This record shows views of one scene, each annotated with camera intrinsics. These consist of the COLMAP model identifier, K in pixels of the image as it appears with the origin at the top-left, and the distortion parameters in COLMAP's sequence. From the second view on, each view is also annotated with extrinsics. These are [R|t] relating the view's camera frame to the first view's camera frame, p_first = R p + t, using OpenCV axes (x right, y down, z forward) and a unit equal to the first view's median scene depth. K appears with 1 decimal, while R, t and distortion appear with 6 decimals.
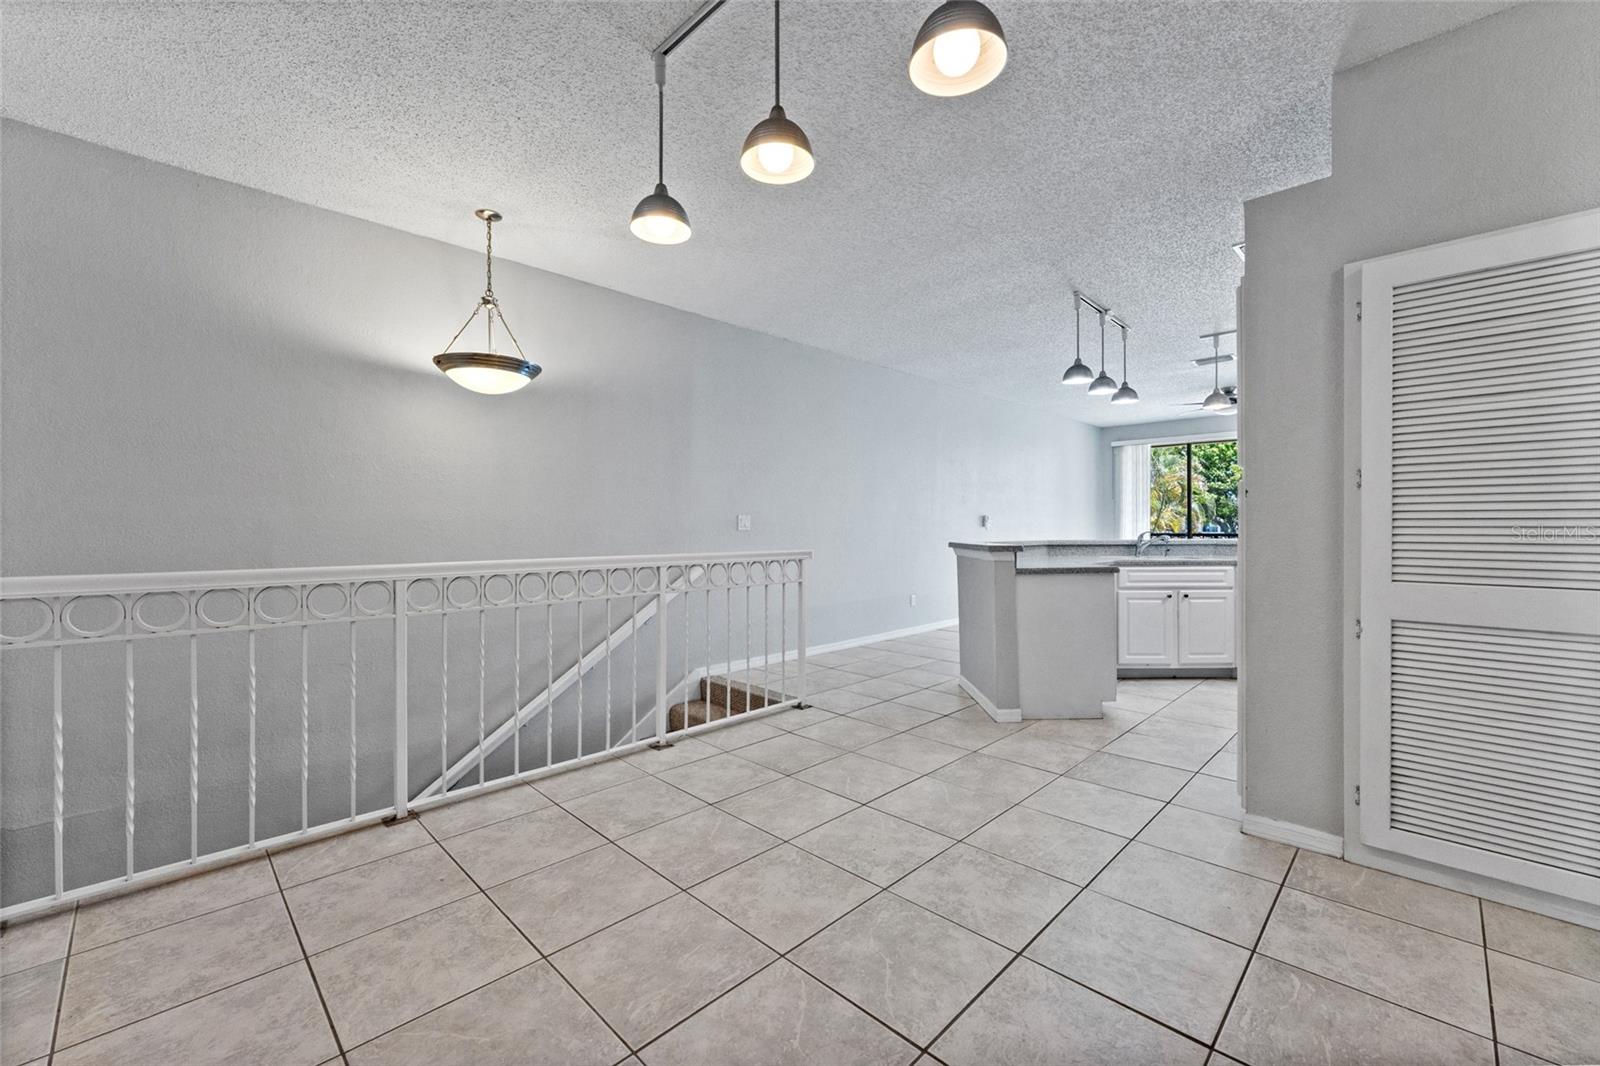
lens RADIAL K [[651.6, 0, 798.3], [0, 651.6, 516.5], [0, 0, 1]] dist [0.016913, -0.000571]
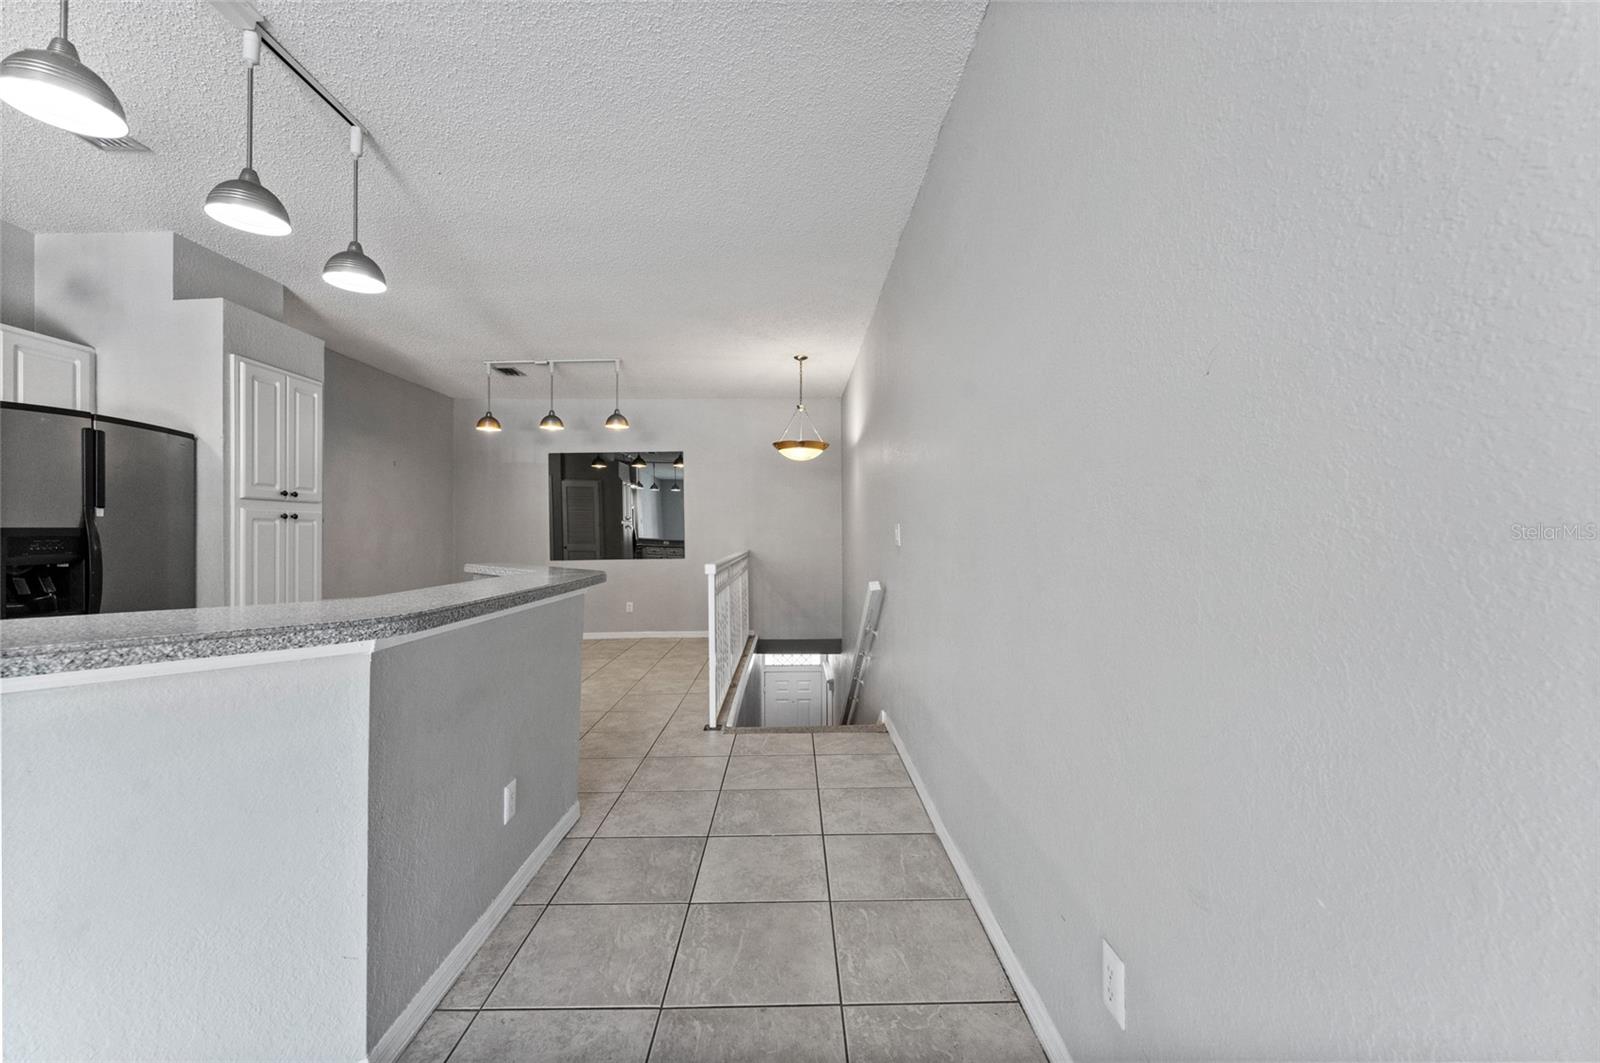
lens RADIAL K [[634.4, 0, 800.0], [0, 634.4, 531.5], [0, 0, 1]] dist [-0.001172, -0.000048]
pose [[-0.698611, -0.002253, -0.715499, 0.965398], [0.010832, 0.999847, -0.013725, 0.027061], [0.715420, -0.017339, -0.698479, 2.895087]]
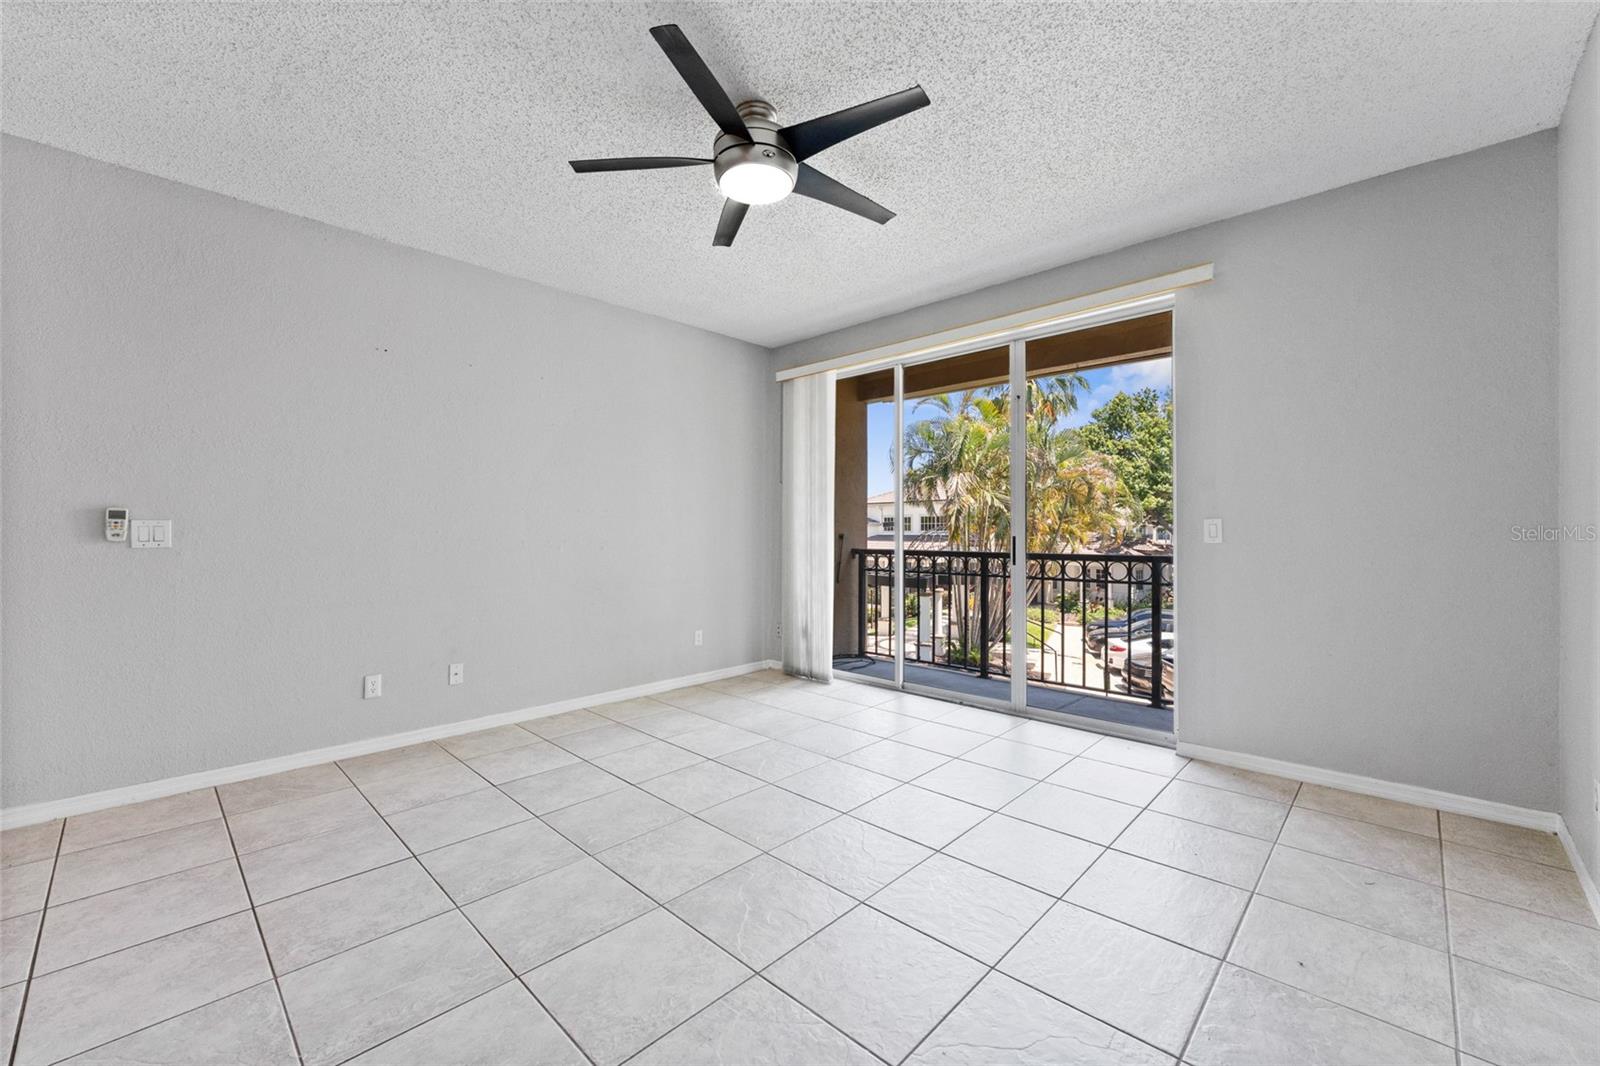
lens RADIAL K [[642.7, 0, 795.2], [0, 642.7, 527.0], [0, 0, 1]] dist [-0.000677, 0.000529]
pose [[0.999986, 0.000853, 0.005316, 2.028517], [-0.000875, 0.999991, 0.004099, 0.015505], [-0.005312, -0.004103, 0.999977, 2.068055]]
